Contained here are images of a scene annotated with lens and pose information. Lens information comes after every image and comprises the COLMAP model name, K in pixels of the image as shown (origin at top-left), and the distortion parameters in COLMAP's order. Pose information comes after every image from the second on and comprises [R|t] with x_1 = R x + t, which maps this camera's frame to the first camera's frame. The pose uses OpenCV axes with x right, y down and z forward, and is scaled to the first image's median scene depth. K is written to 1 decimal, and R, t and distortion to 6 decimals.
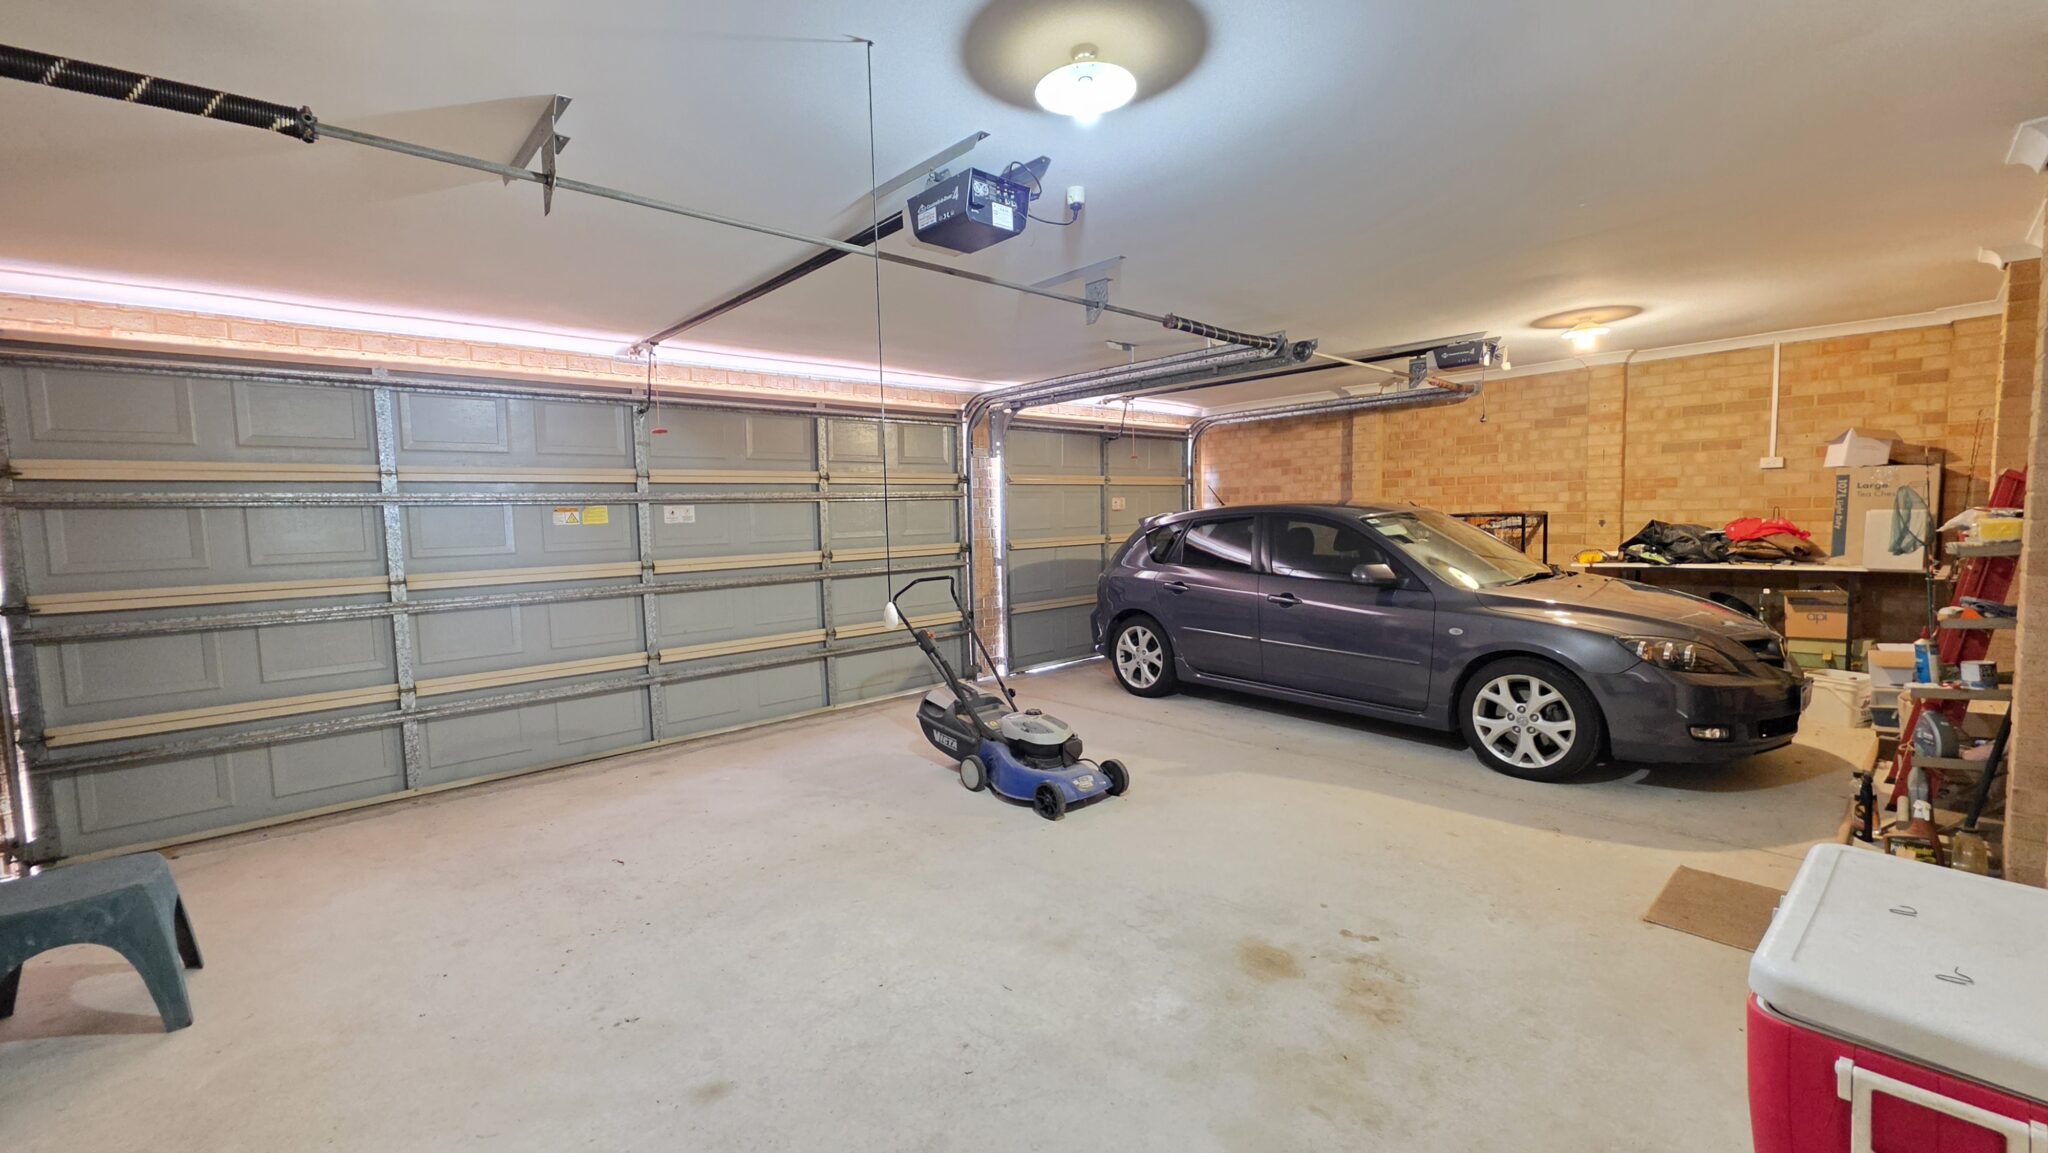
lens RADIAL K [[818.3, 0, 1021.8], [0, 818.3, 575.5], [0, 0, 1]] dist [-0.000183, 0.000220]
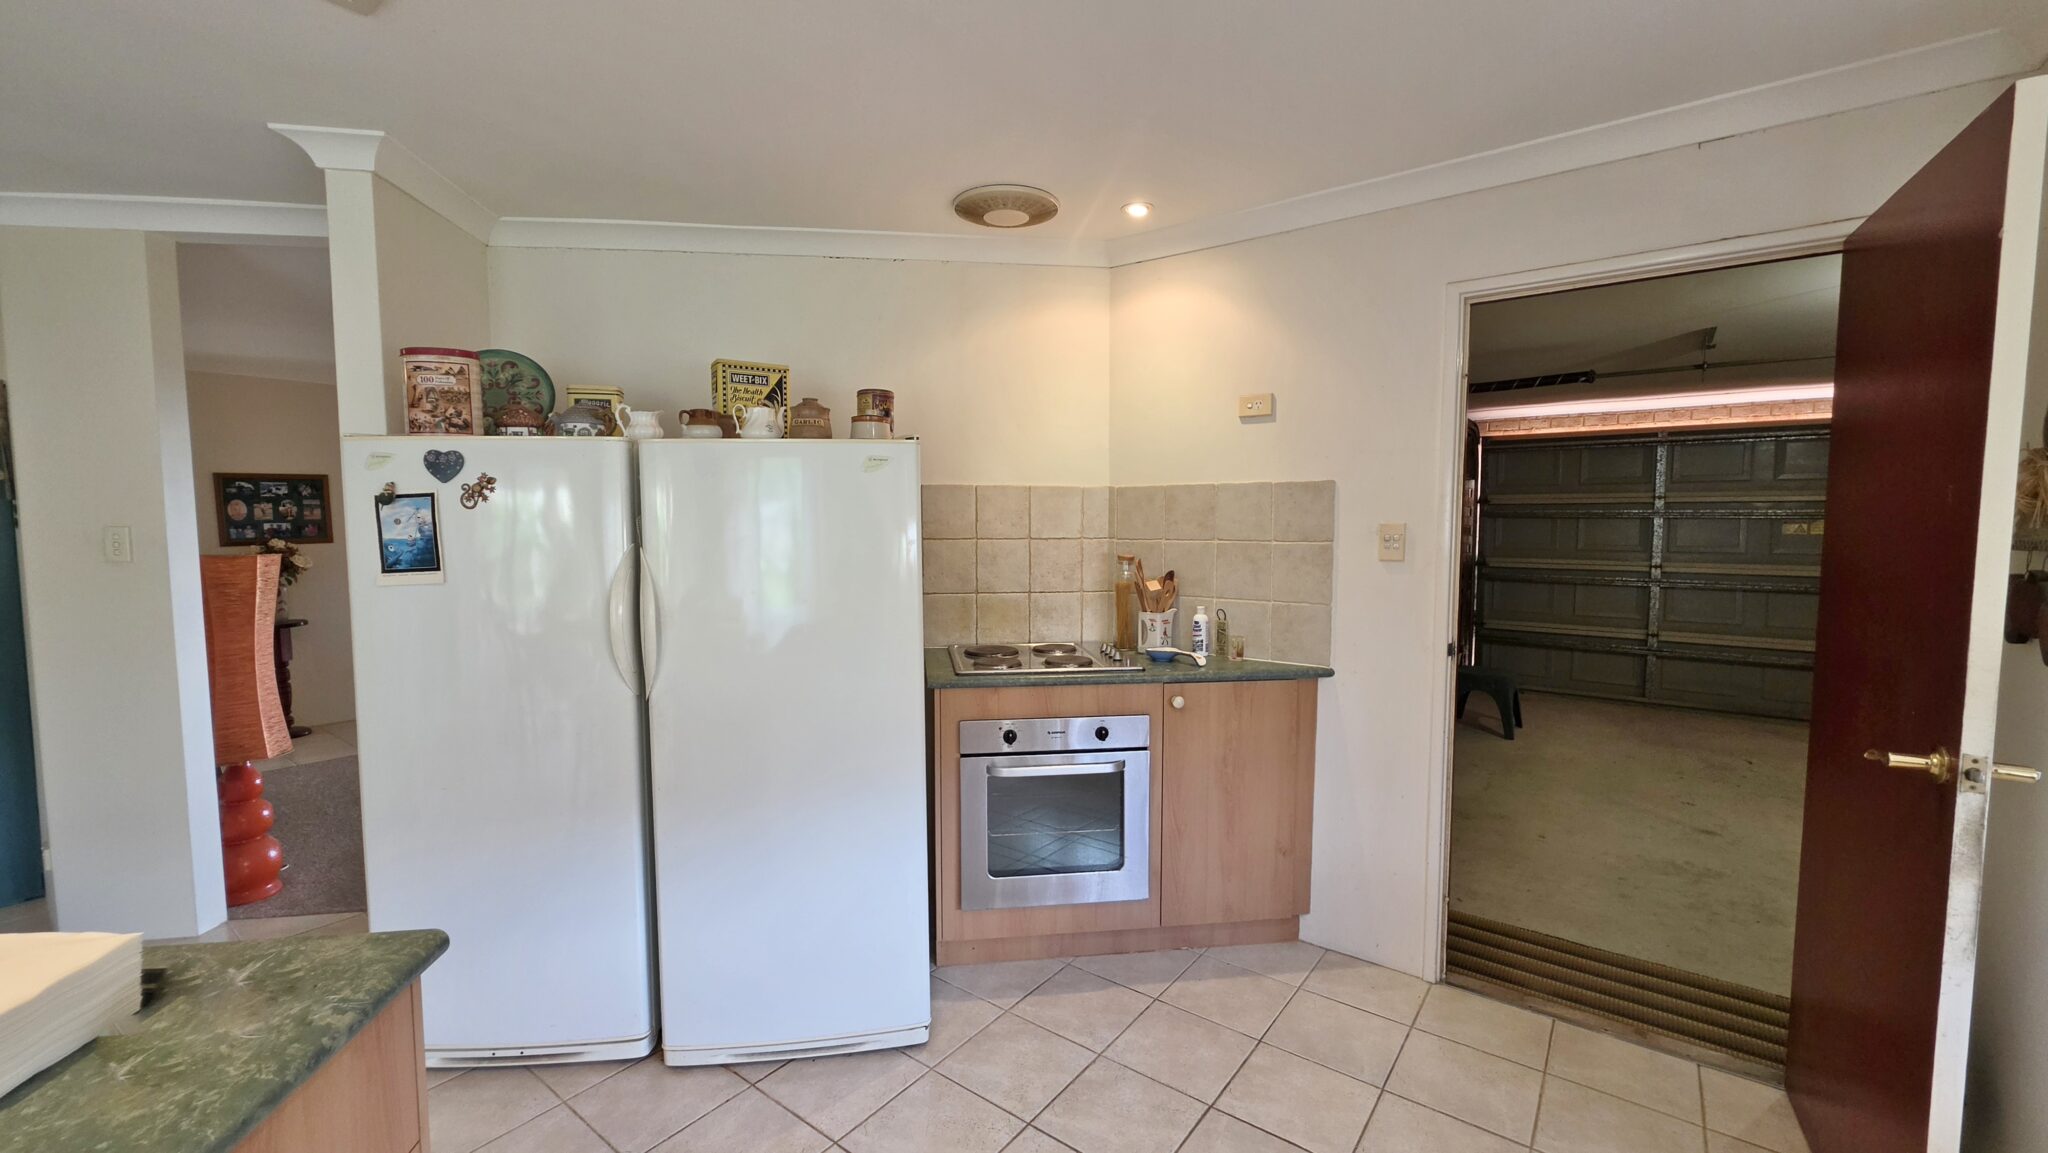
lens RADIAL K [[818.3, 0, 1021.8], [0, 818.3, 575.5], [0, 0, 1]] dist [-0.000183, 0.000220]
pose [[0.170969, 0.094543, -0.980730, 0.599406], [-0.080410, 0.993404, 0.081747, -0.004965], [0.981990, 0.064884, 0.177443, -0.499015]]
